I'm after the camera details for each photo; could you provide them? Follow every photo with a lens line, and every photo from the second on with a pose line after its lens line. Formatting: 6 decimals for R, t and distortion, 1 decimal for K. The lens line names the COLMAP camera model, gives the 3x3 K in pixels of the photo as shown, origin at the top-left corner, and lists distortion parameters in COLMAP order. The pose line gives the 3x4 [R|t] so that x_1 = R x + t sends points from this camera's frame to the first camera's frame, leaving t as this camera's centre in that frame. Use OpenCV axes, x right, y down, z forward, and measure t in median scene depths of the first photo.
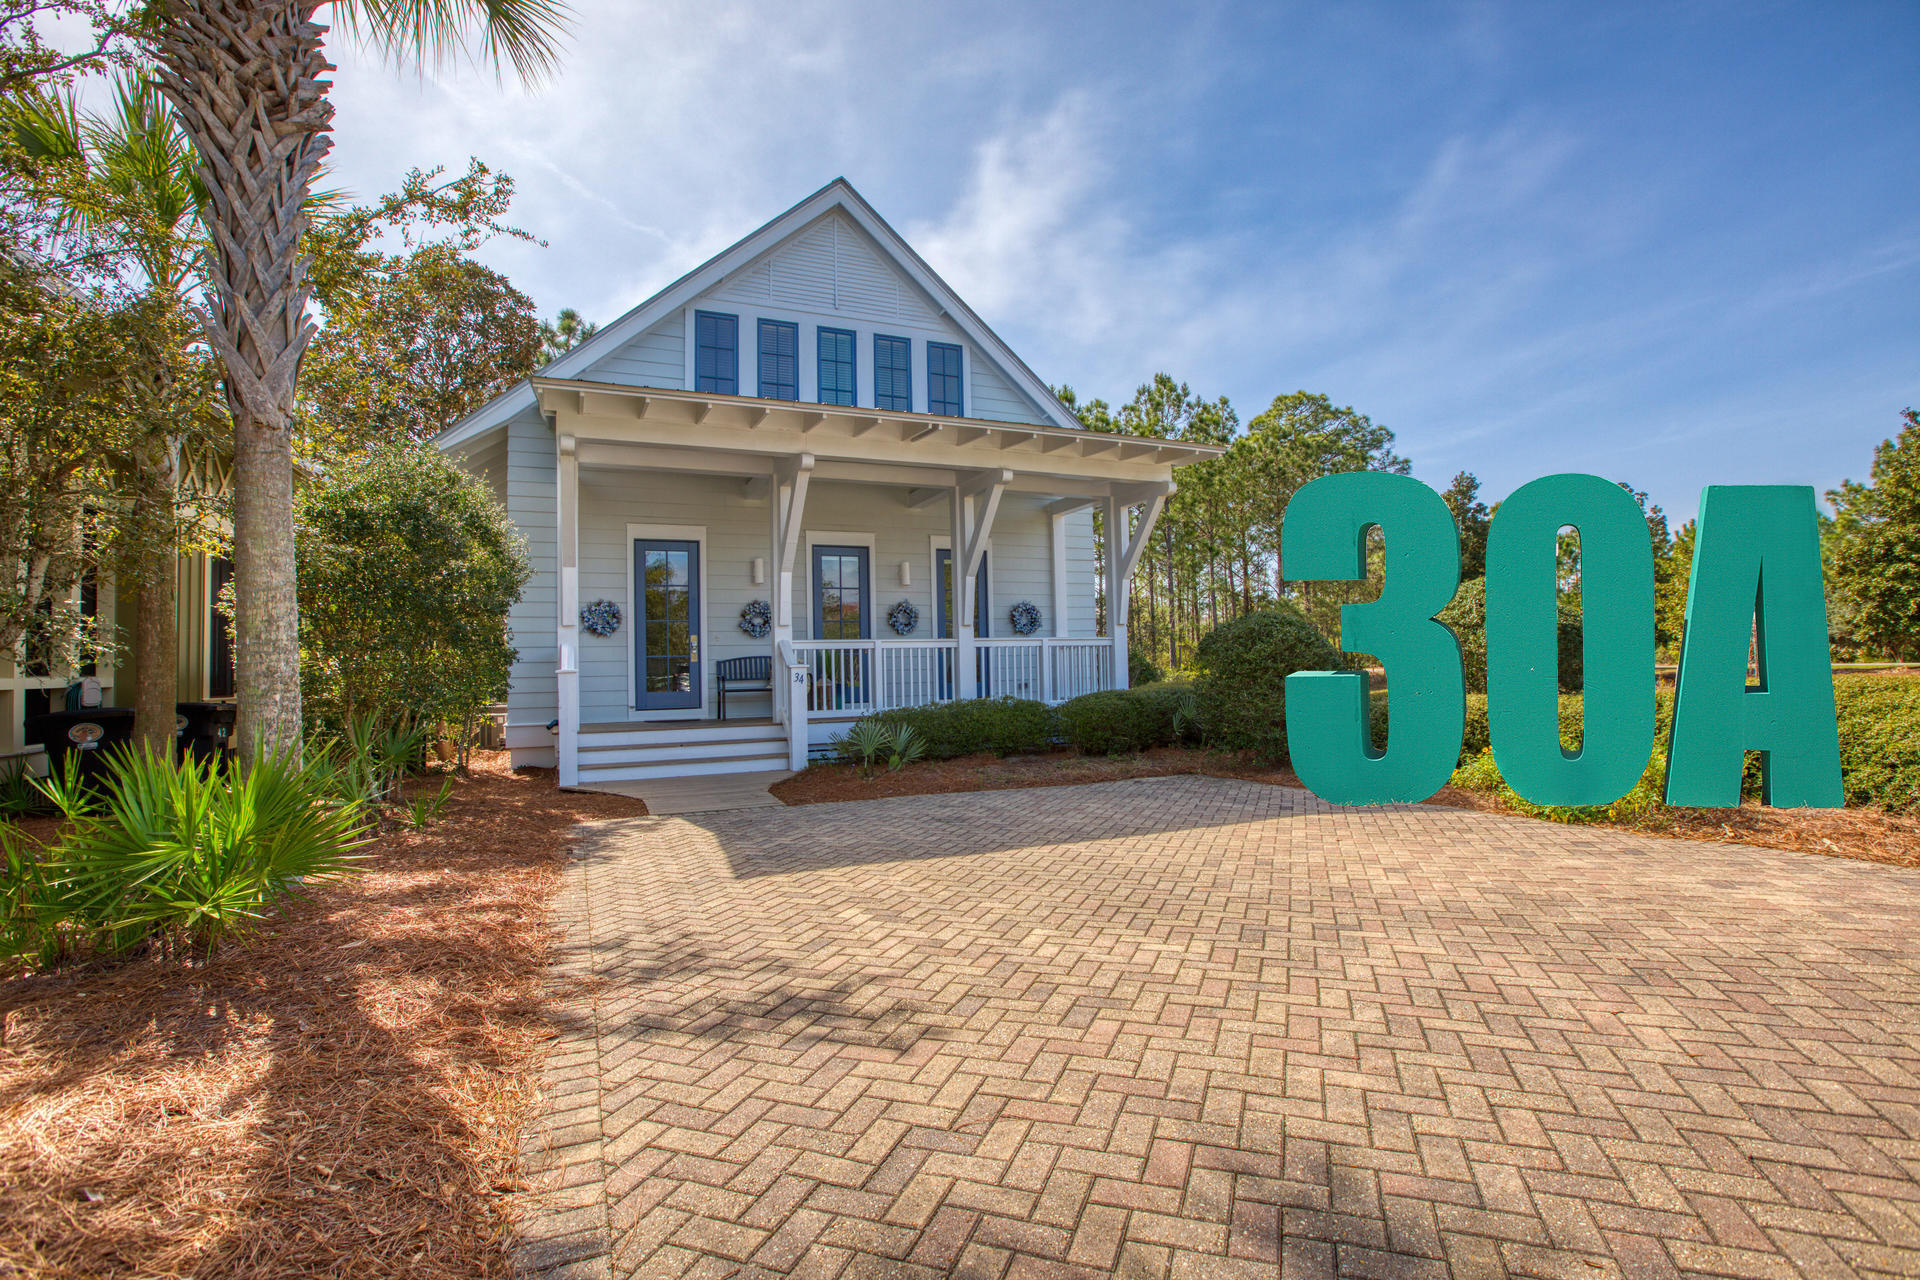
lens RADIAL K [[870.1, 0, 959.6], [0, 870.1, 650.6], [0, 0, 1]] dist [-0.045119, 0.068098]
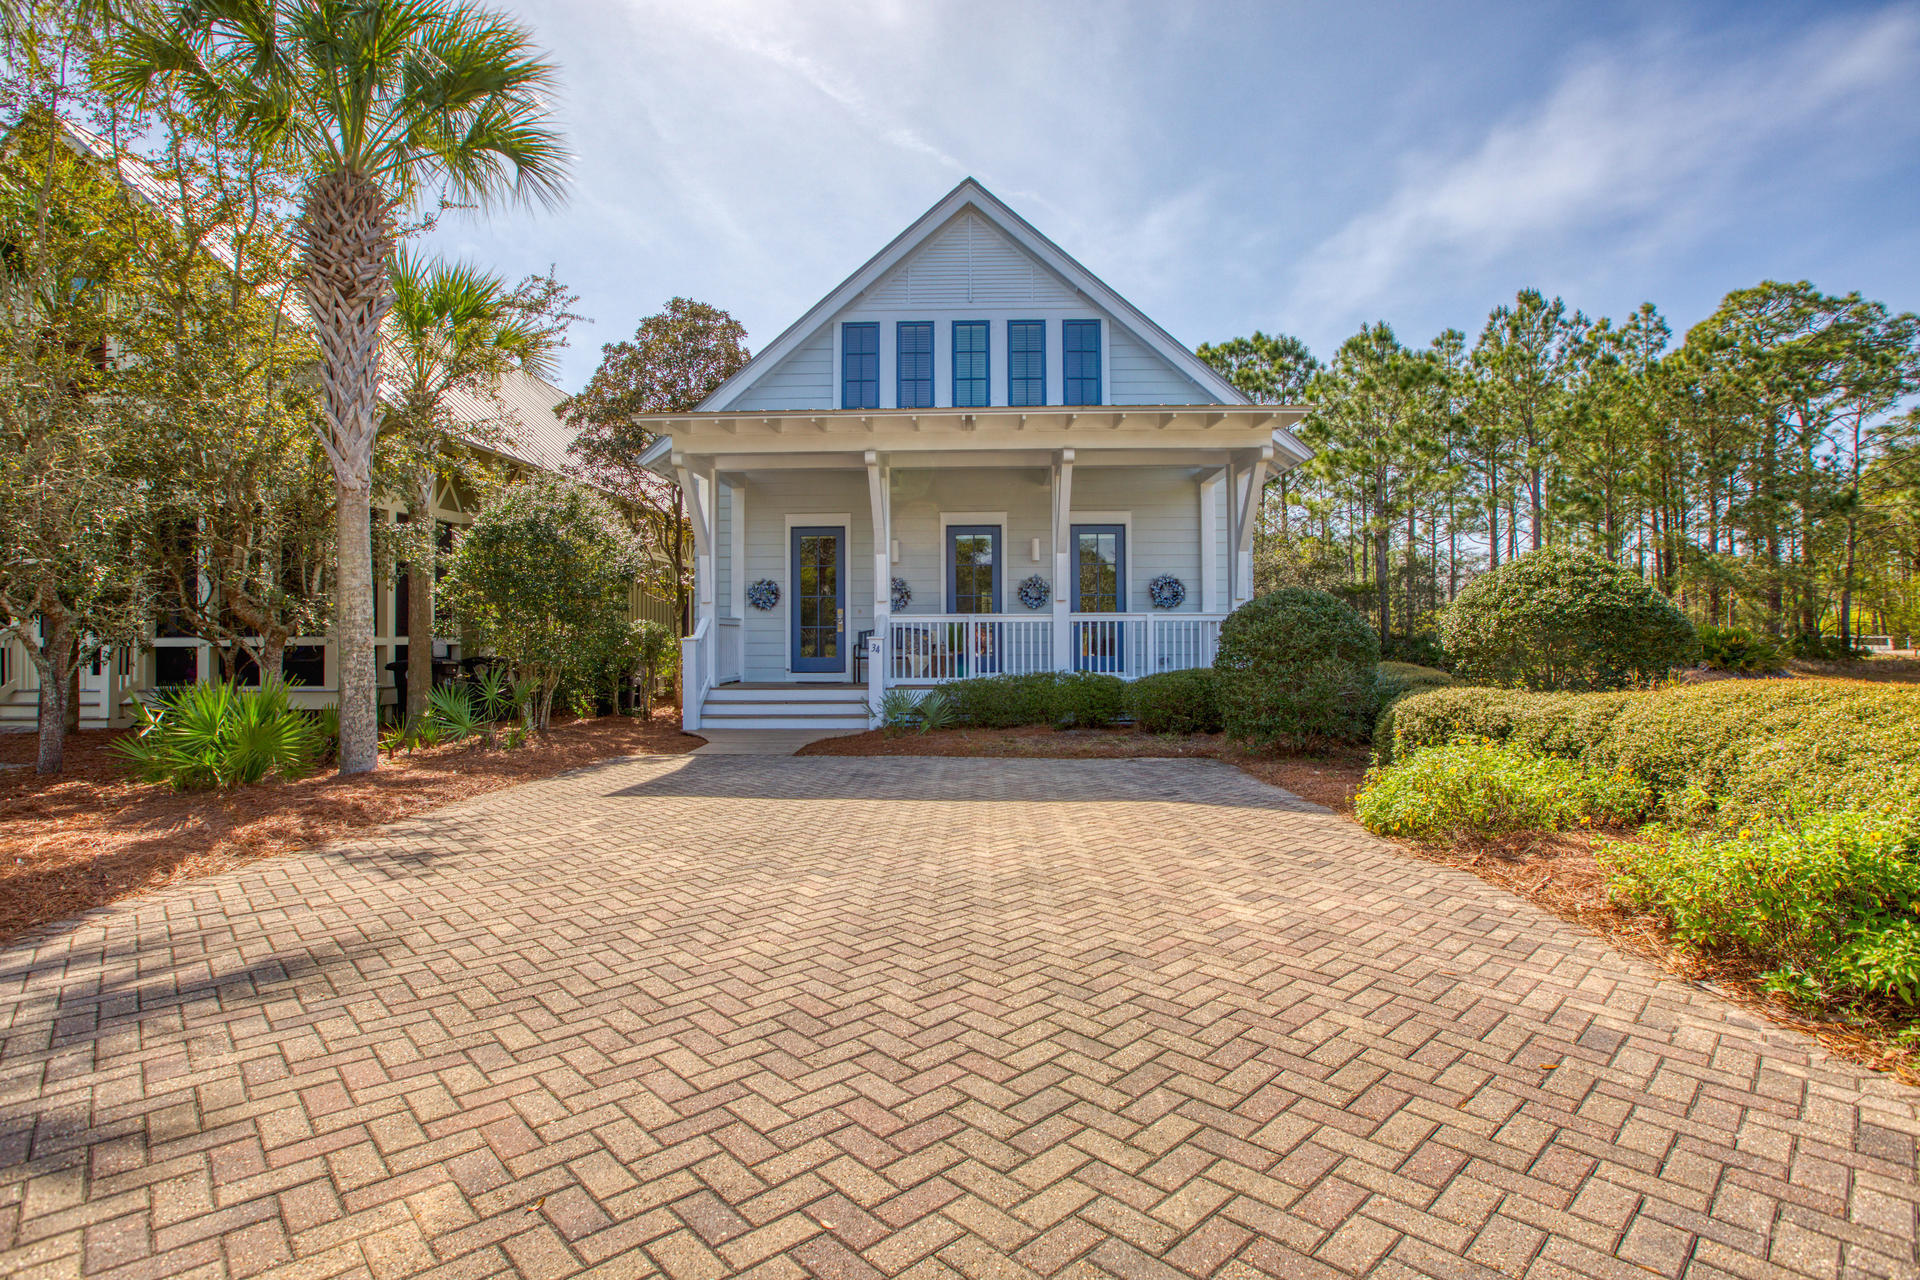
lens RADIAL K [[915.8, 0, 984.2], [0, 915.8, 629.9], [0, 0, 1]] dist [0.000632, 0.000990]
pose [[0.908000, 0.012370, -0.418787, 0.338131], [-0.008742, 0.999906, 0.010582, -0.004480], [0.418879, -0.005947, 0.908023, -0.015675]]
